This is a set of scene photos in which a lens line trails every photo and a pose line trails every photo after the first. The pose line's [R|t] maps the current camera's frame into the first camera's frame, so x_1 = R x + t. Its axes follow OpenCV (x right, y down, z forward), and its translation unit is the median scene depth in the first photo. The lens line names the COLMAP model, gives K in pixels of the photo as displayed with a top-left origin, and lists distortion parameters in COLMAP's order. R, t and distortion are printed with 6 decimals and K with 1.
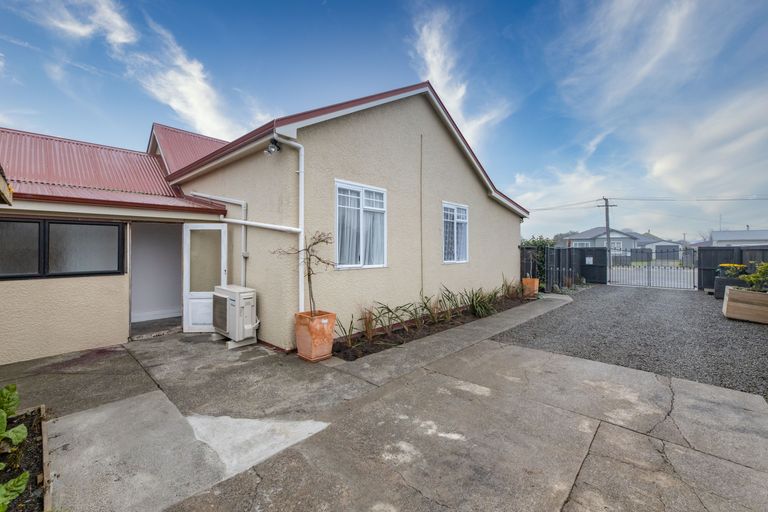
lens RADIAL K [[319.8, 0, 384.9], [0, 319.8, 245.9], [0, 0, 1]] dist [-0.000715, 0.000049]
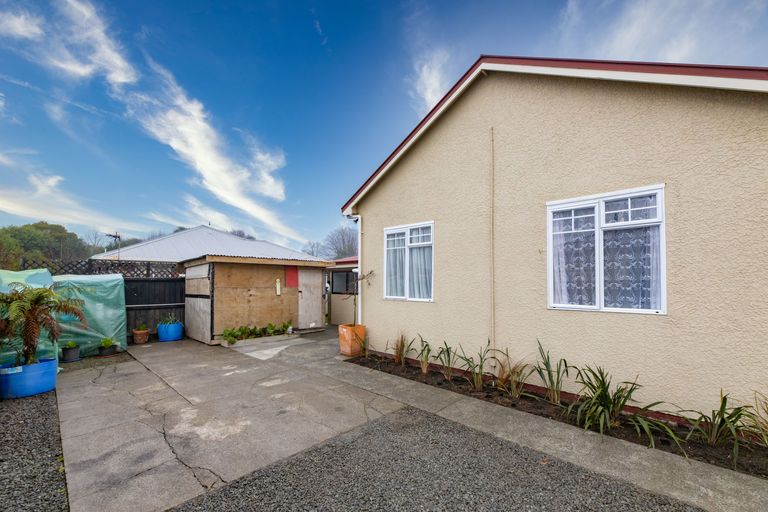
lens RADIAL K [[324.0, 0, 383.1], [0, 324.0, 274.4], [0, 0, 1]] dist [-0.000868, -0.000093]
pose [[-0.023487, -0.021947, -0.999483, 1.678289], [0.012084, 0.999680, -0.022236, 0.005686], [0.999651, -0.012600, -0.023214, 1.499390]]
